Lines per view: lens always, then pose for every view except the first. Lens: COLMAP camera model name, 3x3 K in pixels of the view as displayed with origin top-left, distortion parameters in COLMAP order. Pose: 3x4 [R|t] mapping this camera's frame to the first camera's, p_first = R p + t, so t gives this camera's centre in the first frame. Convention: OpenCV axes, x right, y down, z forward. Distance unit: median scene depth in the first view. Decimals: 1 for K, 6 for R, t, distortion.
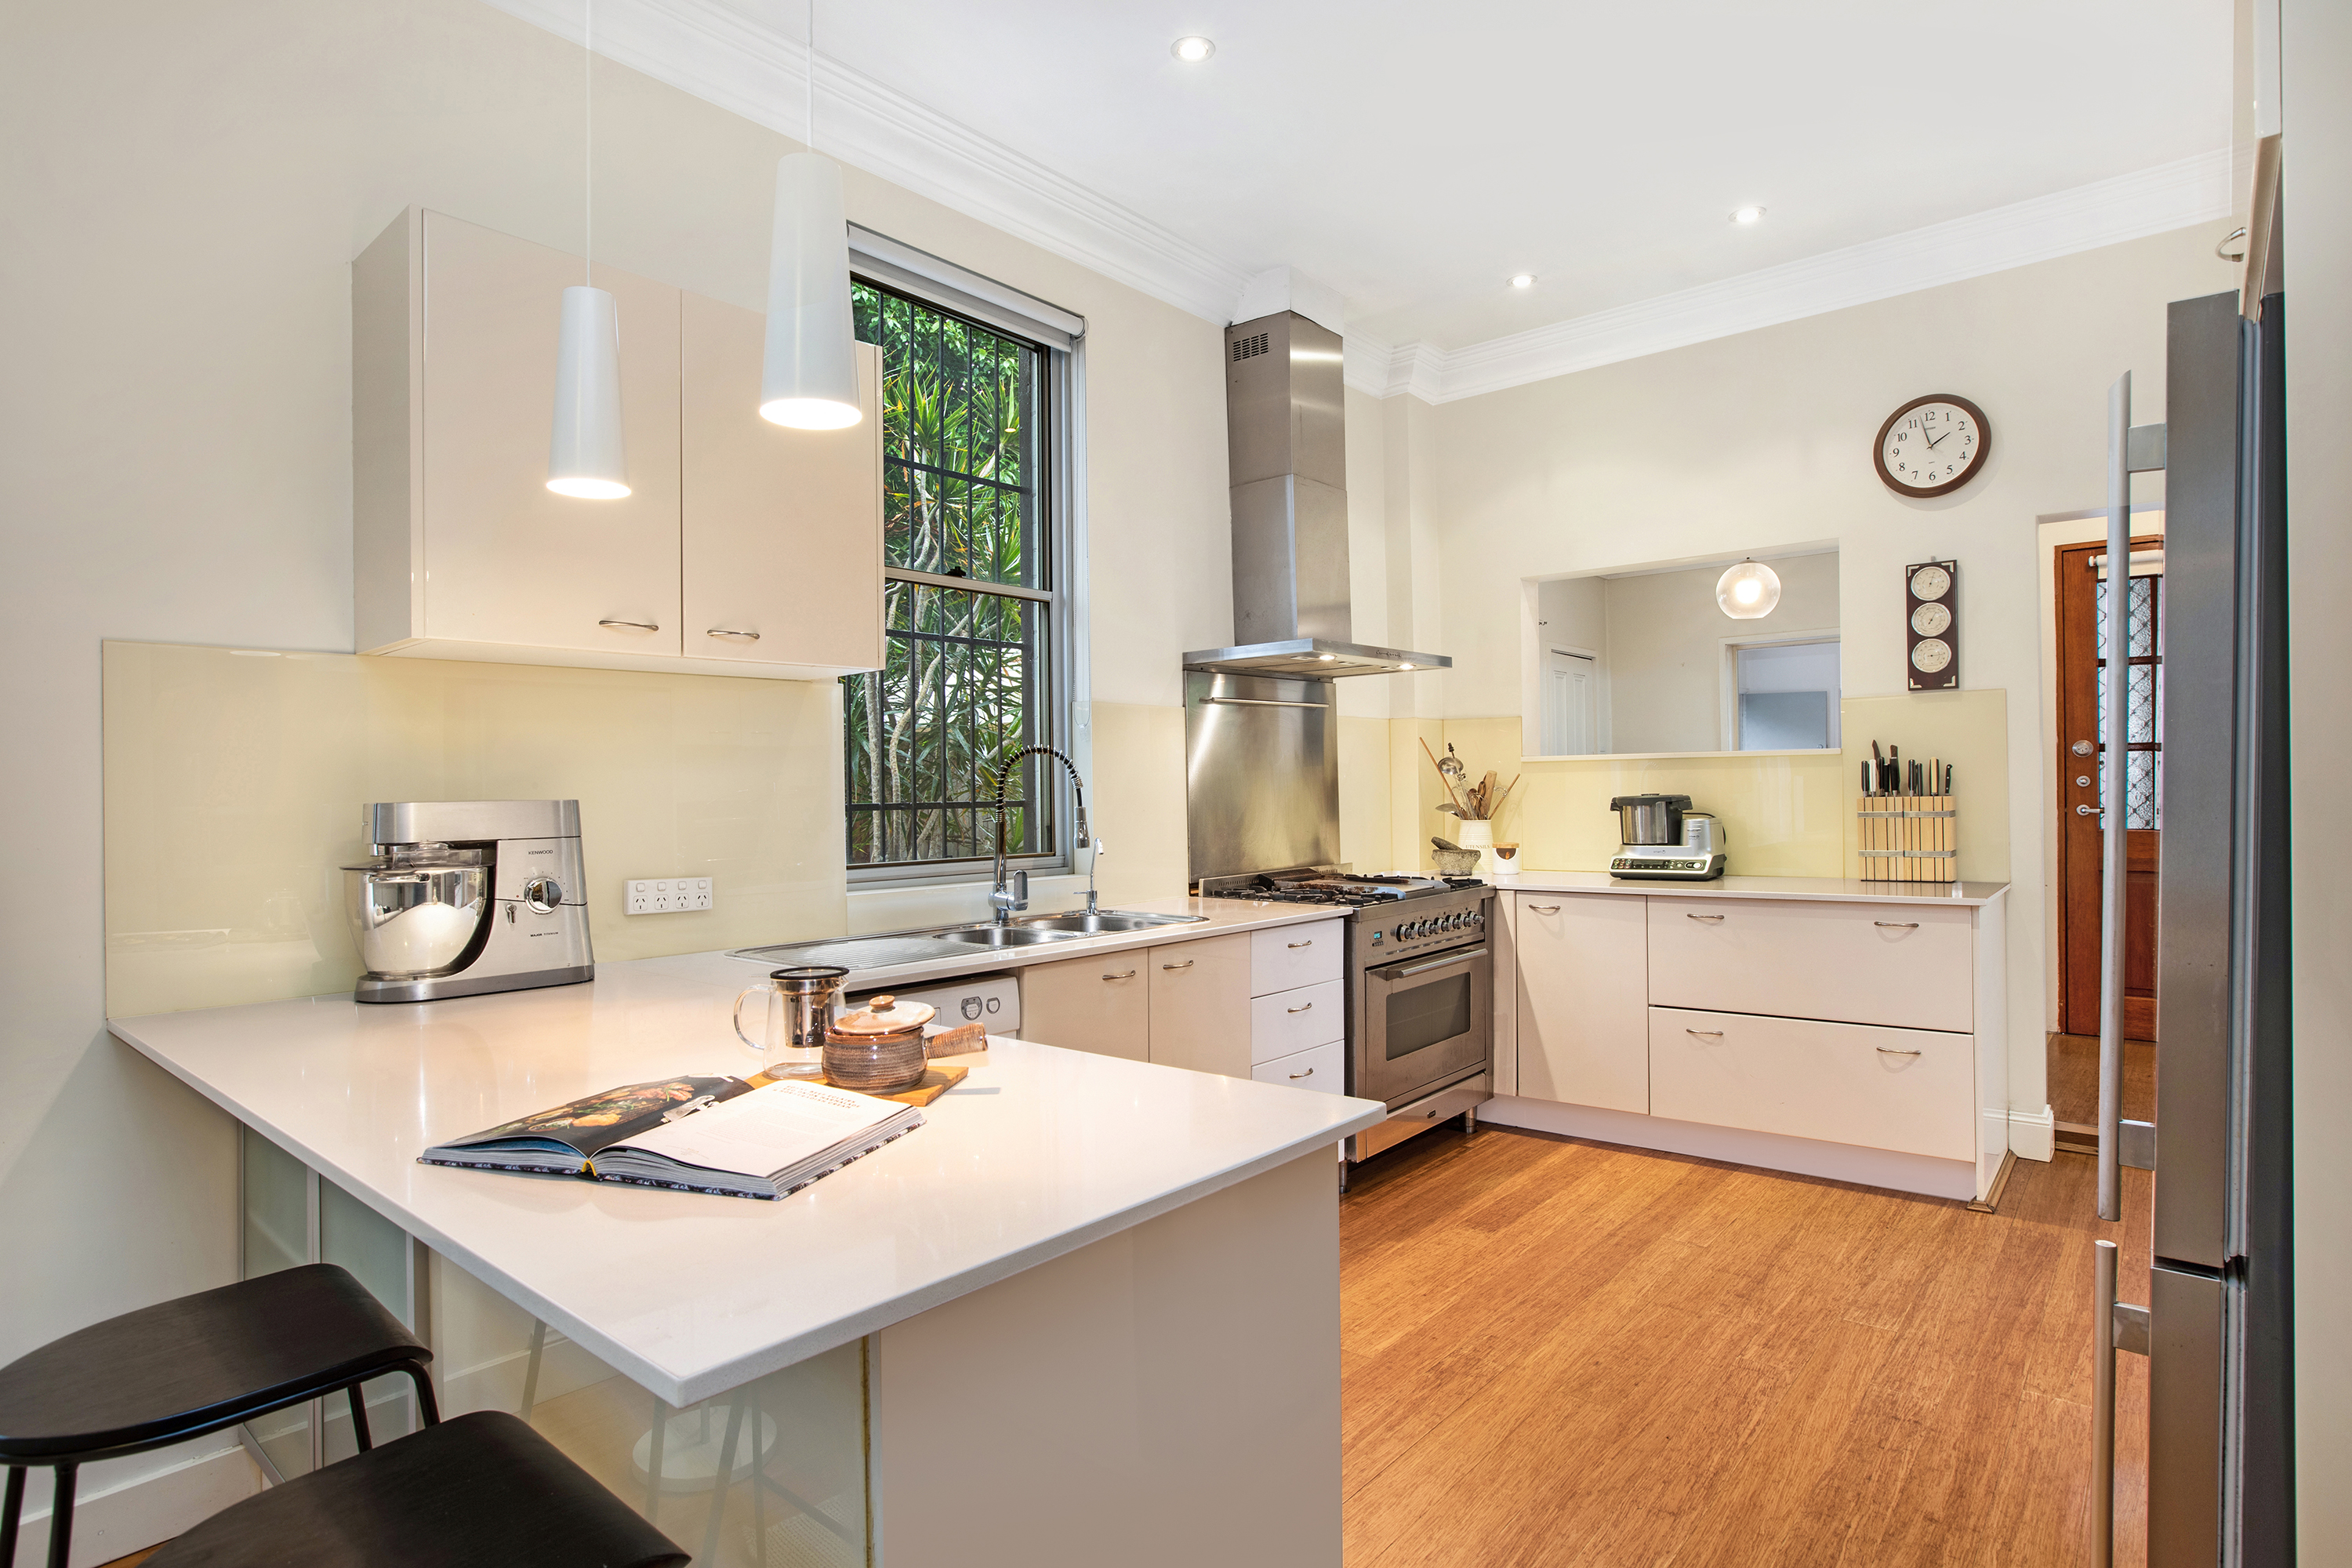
lens RADIAL K [[1218.9, 0, 1168.8], [0, 1218.9, 789.7], [0, 0, 1]] dist [-0.004094, -0.000035]
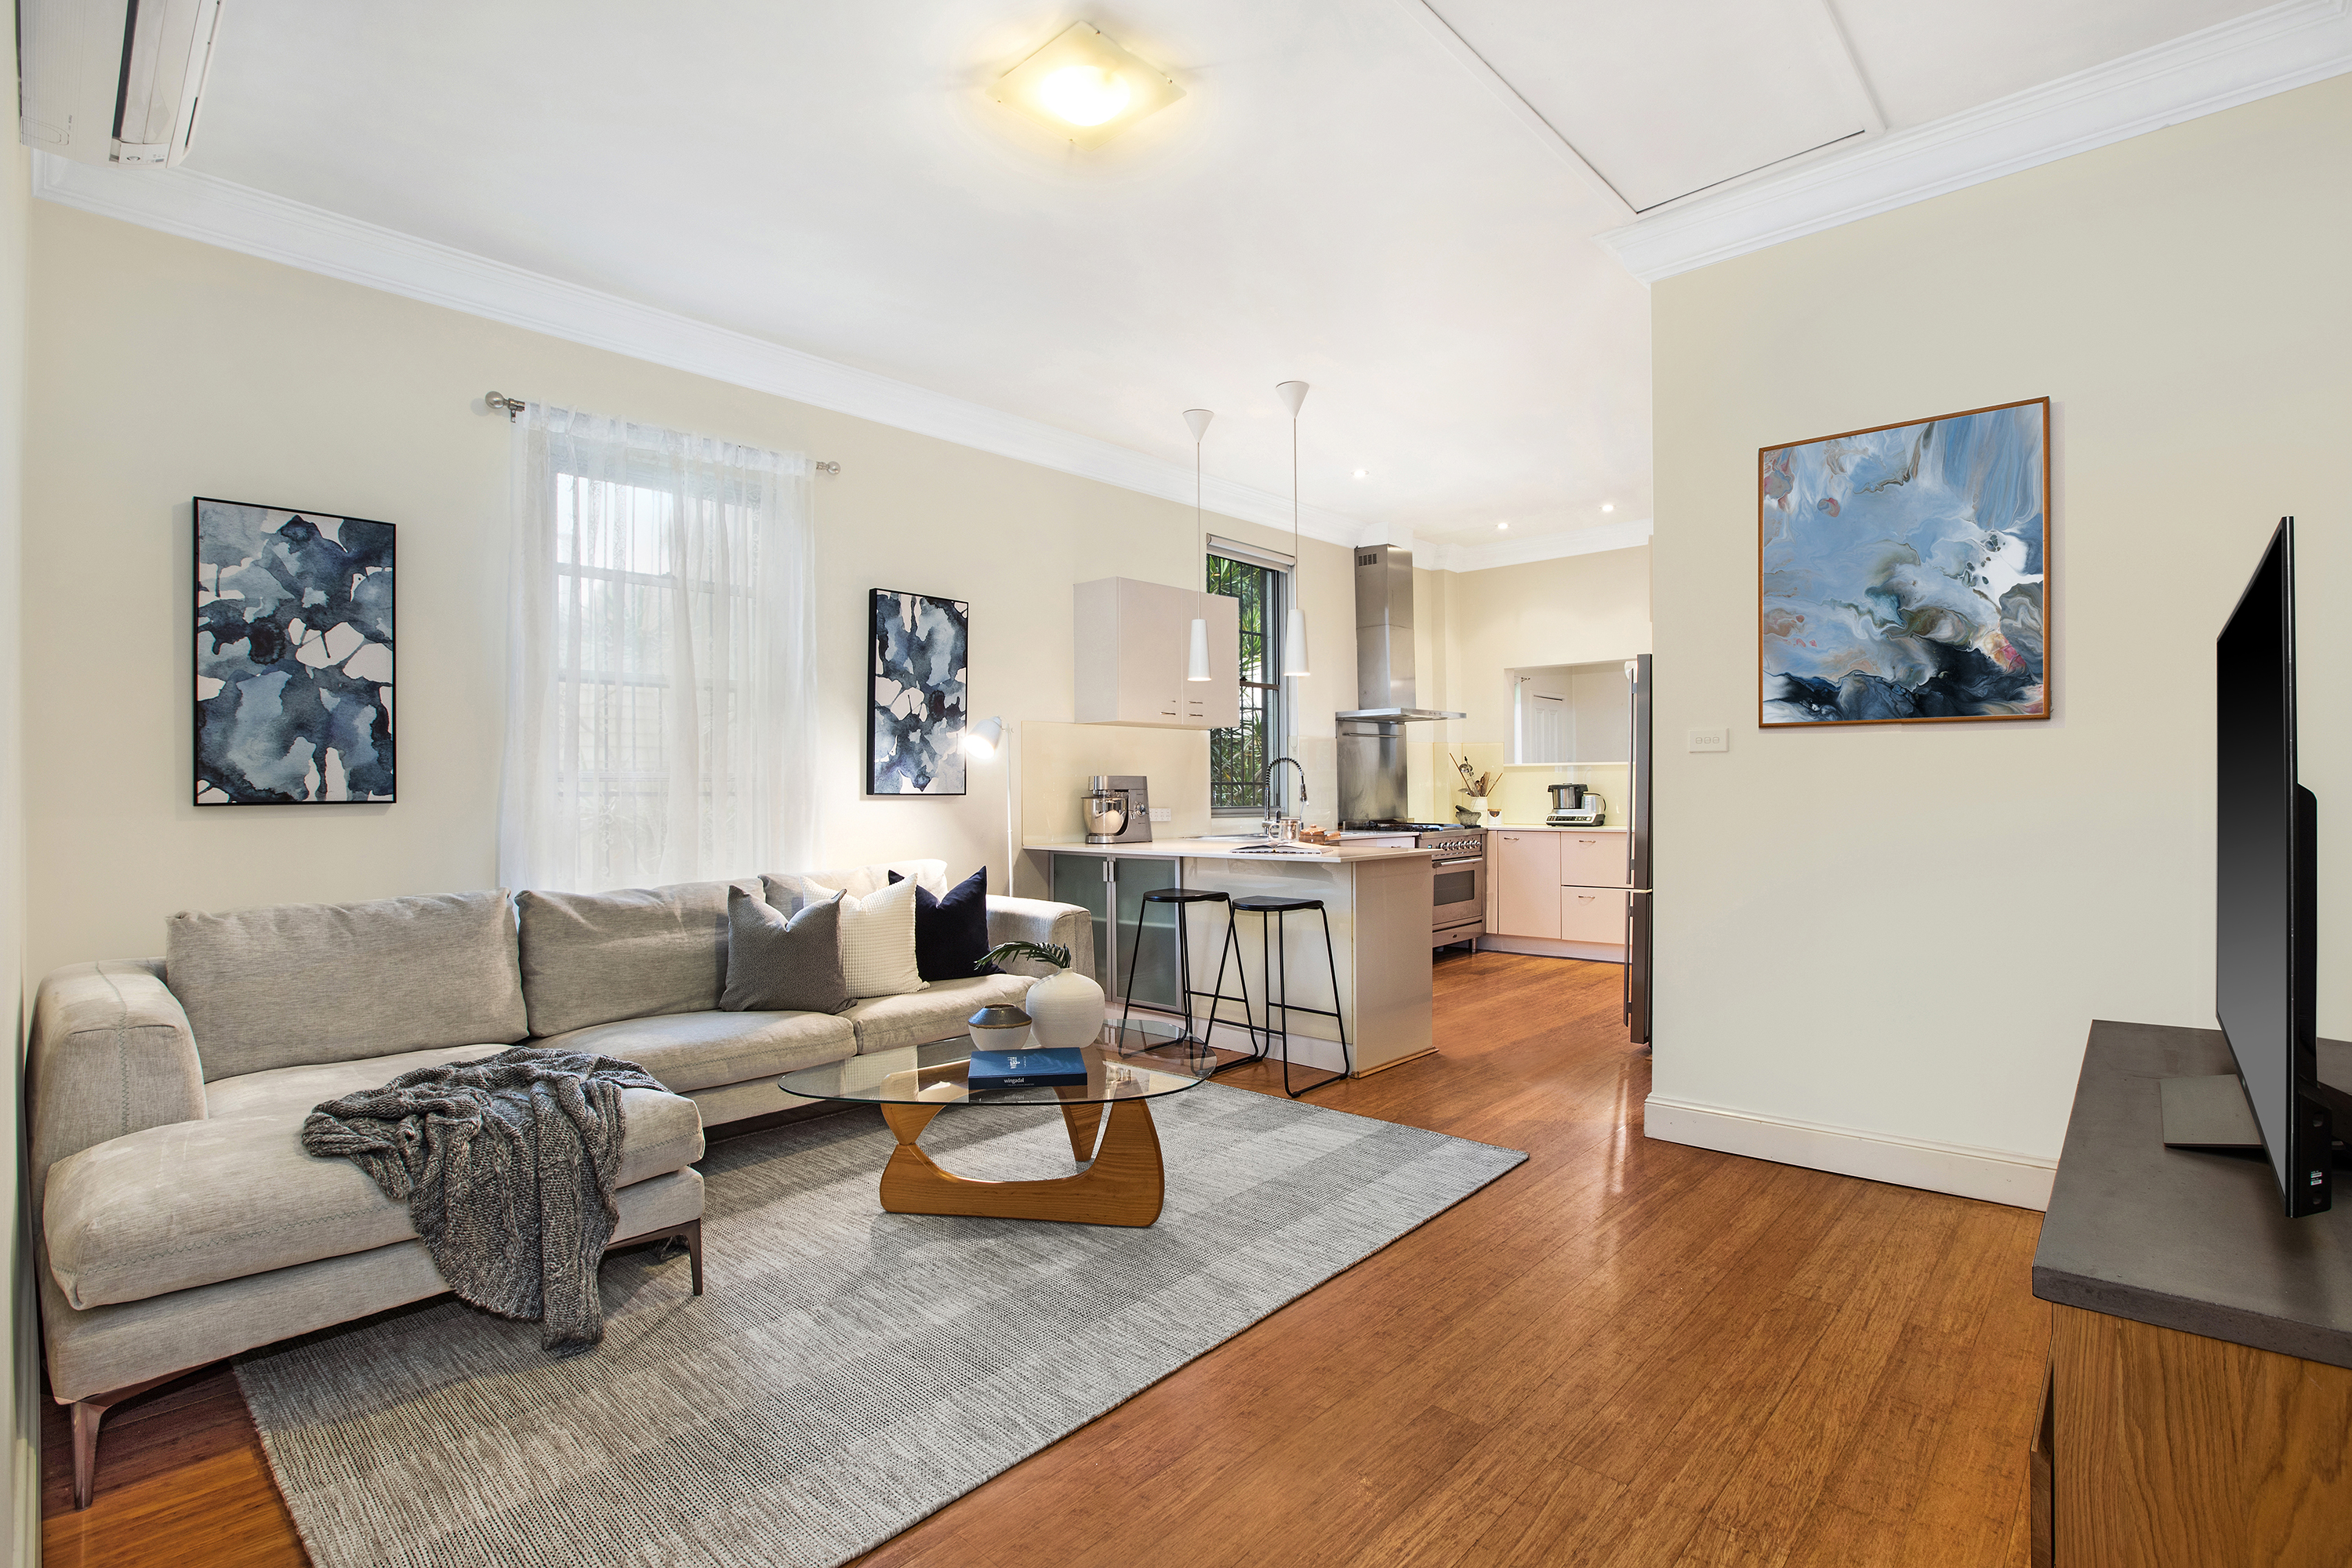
lens RADIAL K [[1071.5, 0, 1183.3], [0, 1071.5, 786.5], [0, 0, 1]] dist [0.000908, 0.000007]
pose [[0.999375, 0.009338, -0.034086, -0.172349], [-0.009423, 0.999953, -0.002352, 0.018920], [0.034063, 0.002672, 0.999416, -0.774498]]
